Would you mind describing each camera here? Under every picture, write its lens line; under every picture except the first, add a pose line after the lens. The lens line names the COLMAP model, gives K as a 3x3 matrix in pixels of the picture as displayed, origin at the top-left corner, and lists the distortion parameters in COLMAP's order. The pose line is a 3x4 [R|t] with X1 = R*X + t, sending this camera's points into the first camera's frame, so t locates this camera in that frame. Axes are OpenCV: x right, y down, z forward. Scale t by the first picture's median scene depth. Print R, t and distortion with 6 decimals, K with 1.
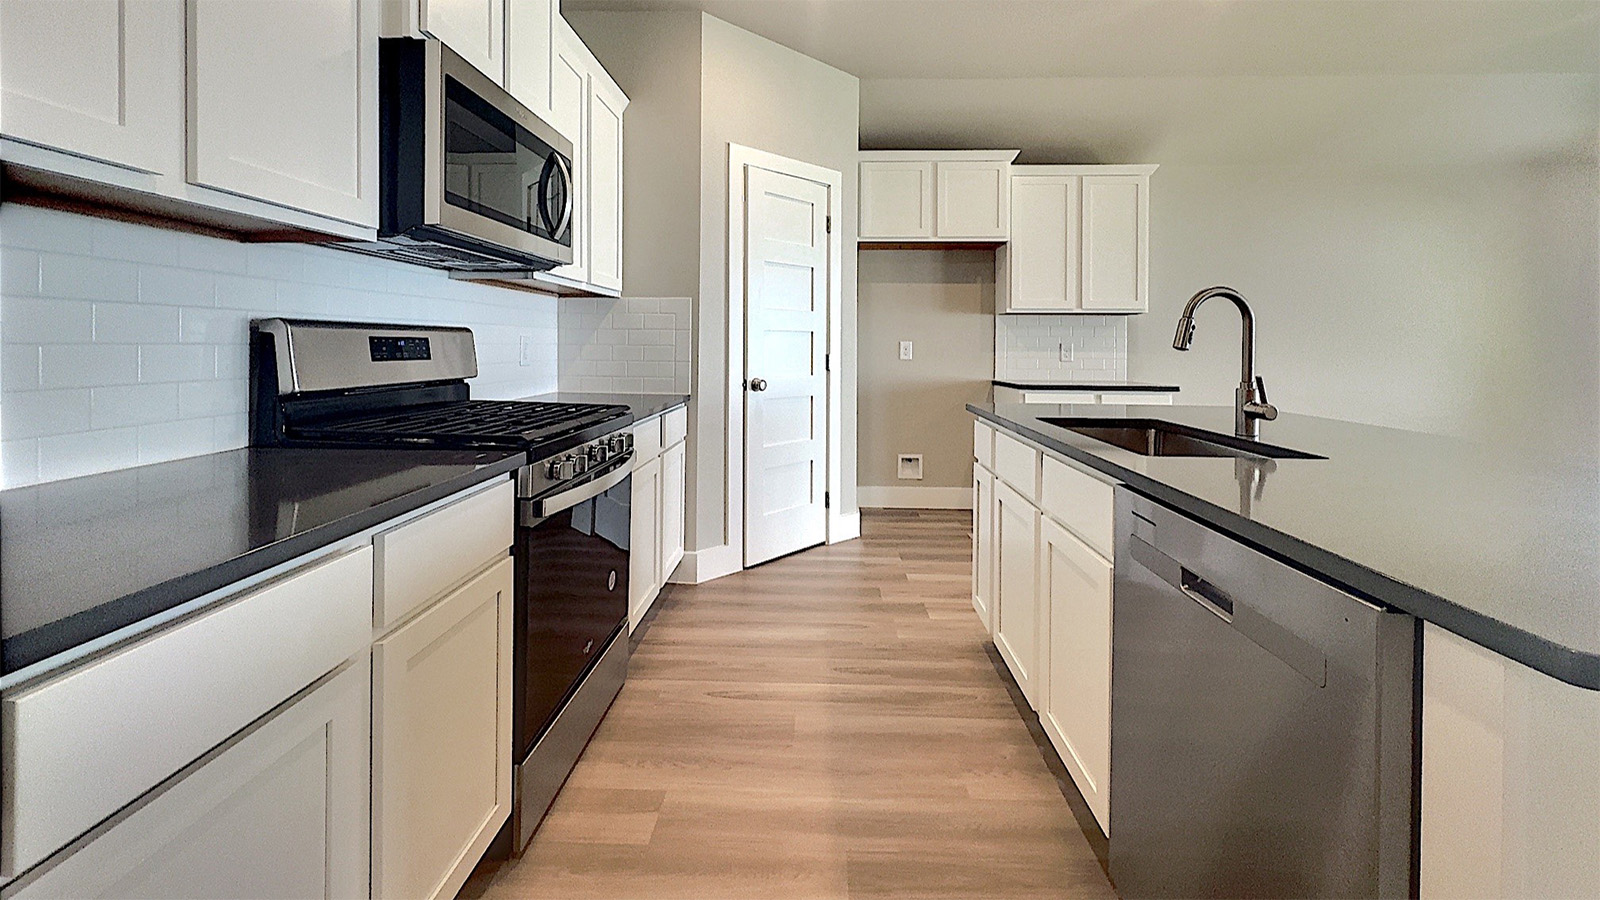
lens RADIAL K [[651.7, 0, 800.0], [0, 651.7, 450.0], [0, 0, 1]] dist [-0.000155, -0.000063]
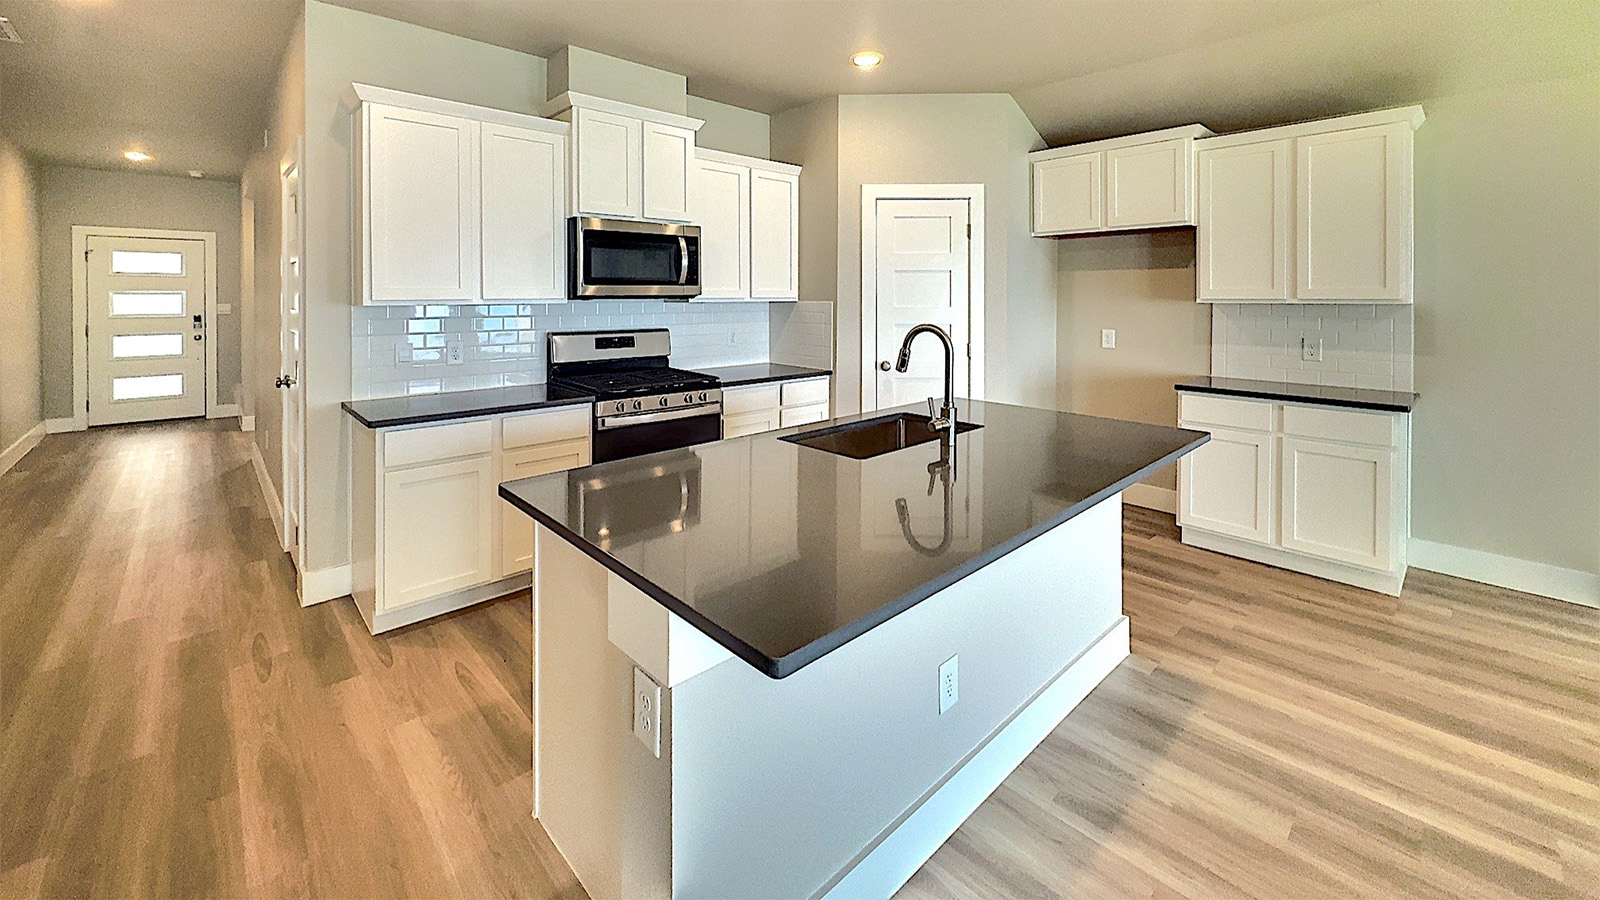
lens RADIAL K [[606.5, 0, 801.2], [0, 606.5, 472.0], [0, 0, 1]] dist [-0.016053, 0.000065]
pose [[0.708232, 0.189569, -0.680052, 0.690100], [-0.107931, 0.981025, 0.161062, -0.068911], [0.697680, -0.040671, 0.715254, -0.005306]]
